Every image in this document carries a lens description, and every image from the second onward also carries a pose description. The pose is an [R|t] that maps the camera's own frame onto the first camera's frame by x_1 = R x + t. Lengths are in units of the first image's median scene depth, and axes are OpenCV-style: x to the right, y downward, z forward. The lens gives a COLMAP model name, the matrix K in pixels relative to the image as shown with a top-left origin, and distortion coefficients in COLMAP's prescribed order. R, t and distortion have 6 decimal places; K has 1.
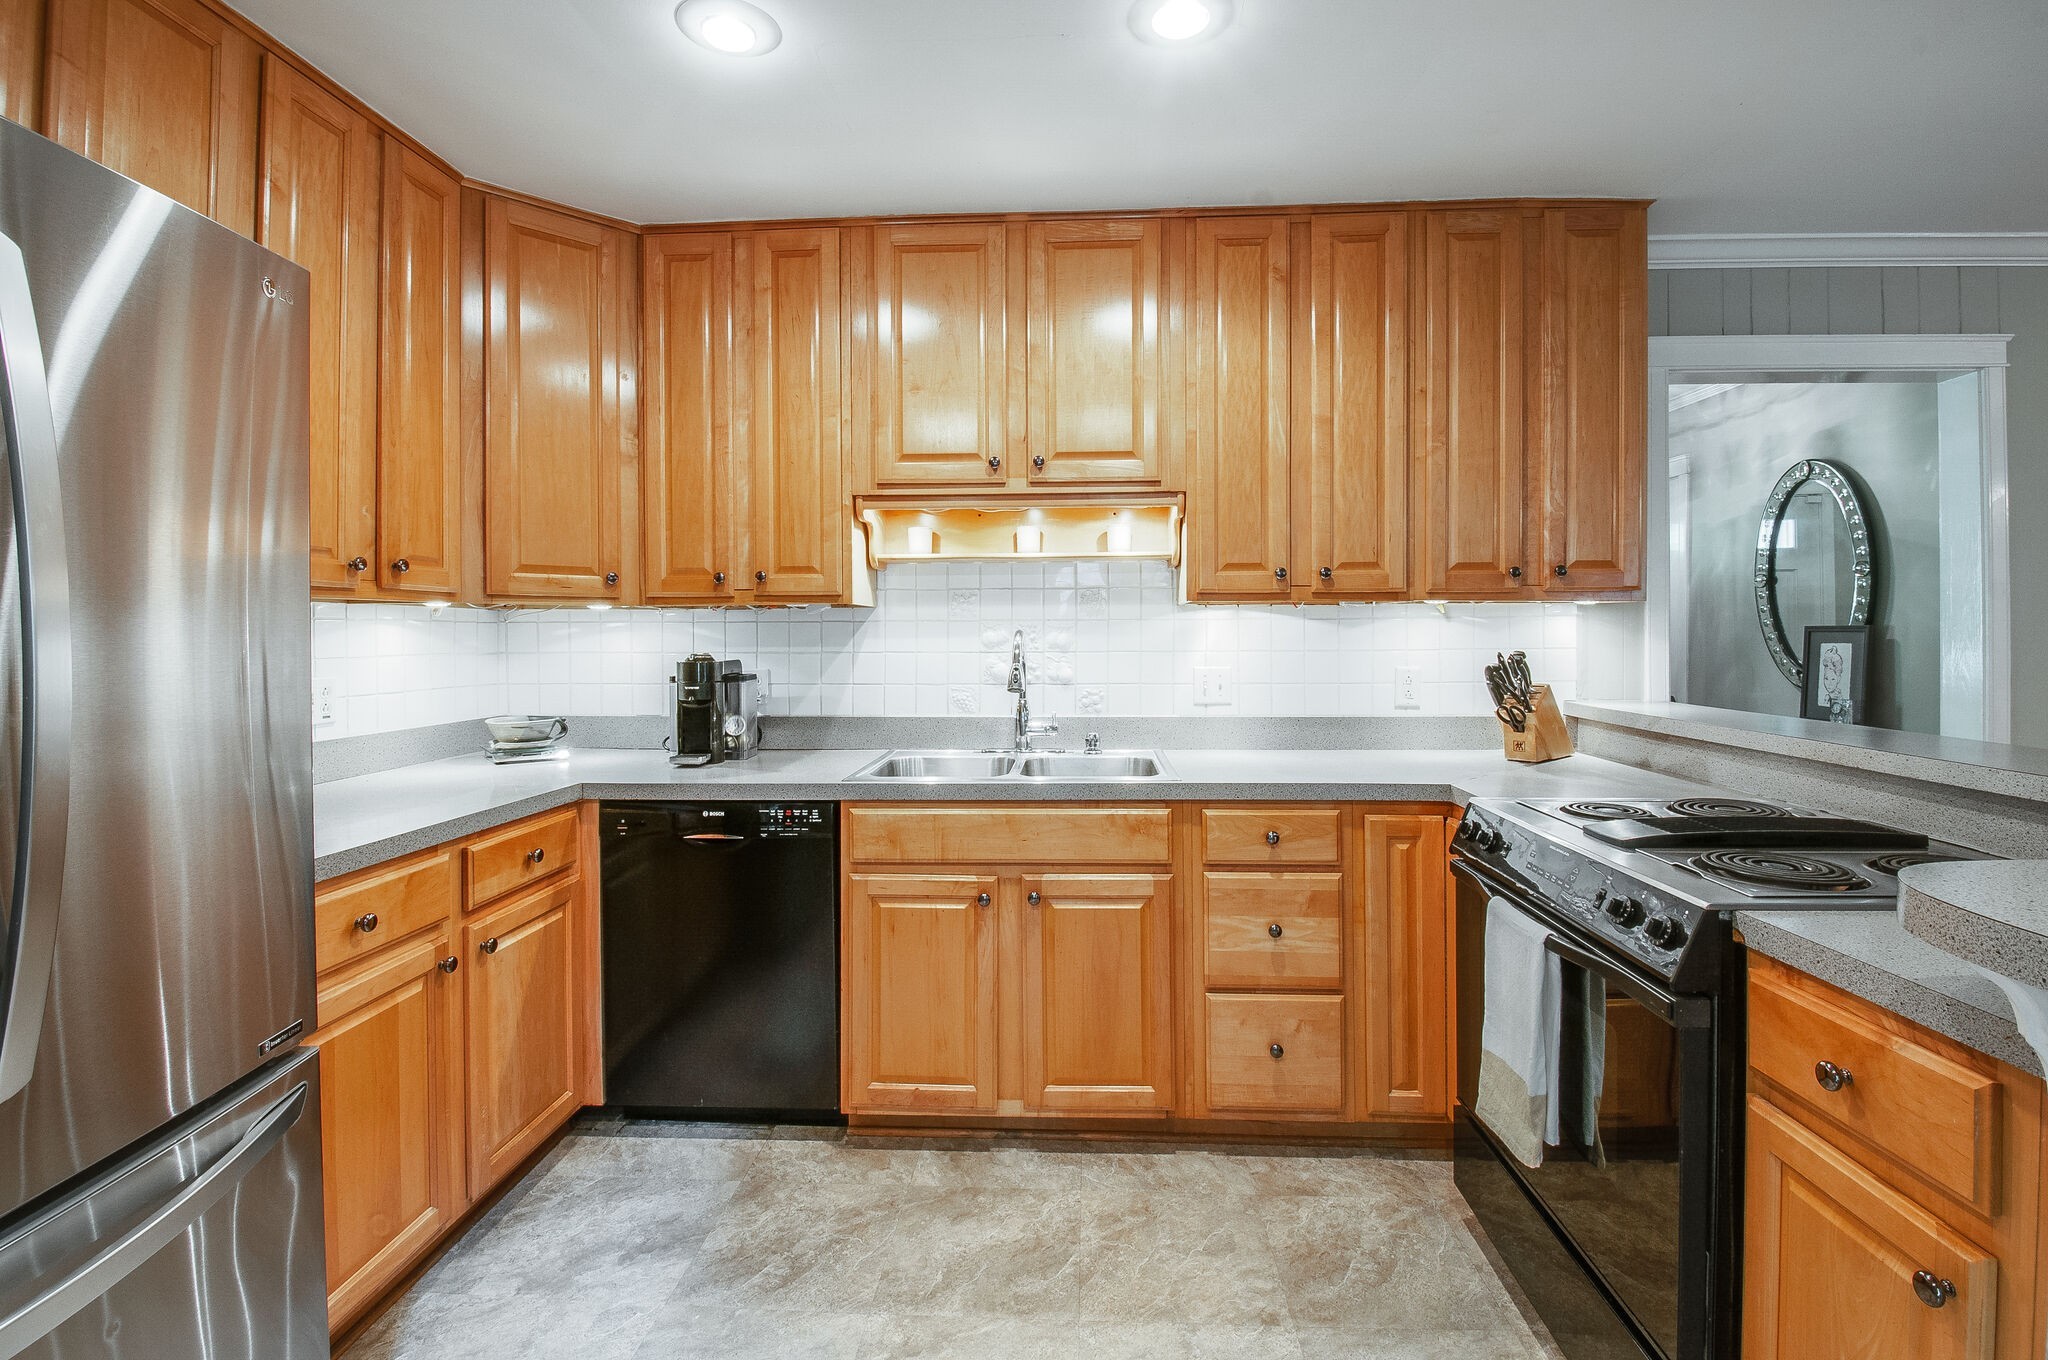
lens RADIAL K [[917.7, 0, 1044.1], [0, 917.7, 638.2], [0, 0, 1]] dist [-0.002996, -0.007713]
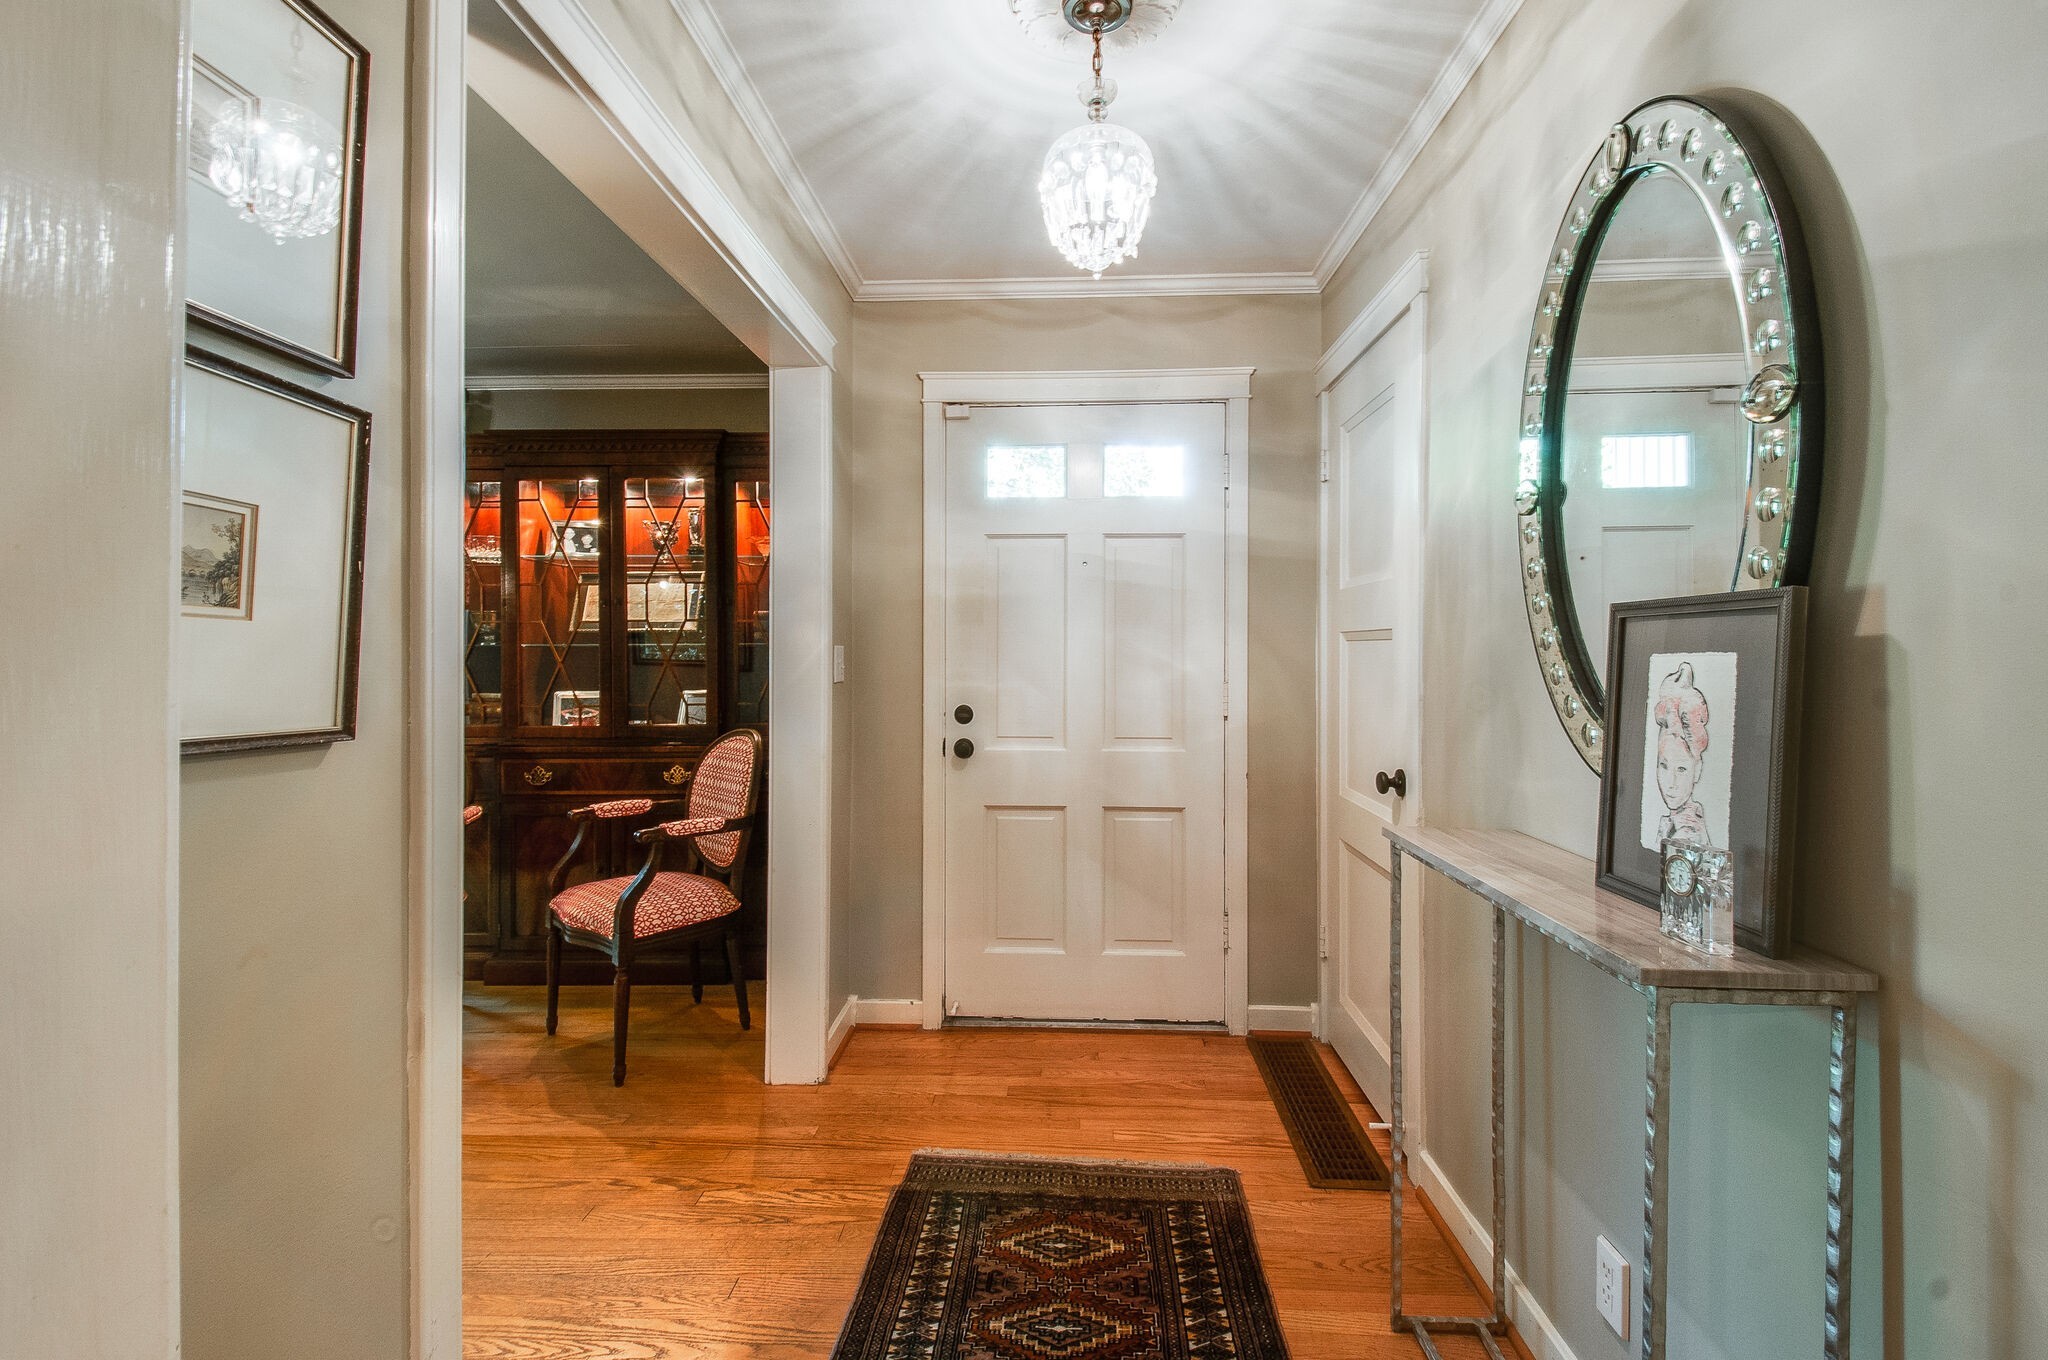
lens RADIAL K [[892.4, 0, 1029.3], [0, 892.4, 667.2], [0, 0, 1]] dist [-0.012145, -0.000704]
pose [[0.999989, 0.003711, -0.002843, 0.641592], [-0.003699, 0.999984, 0.004387, 0.009672], [0.002859, -0.004376, 0.999986, 0.694983]]
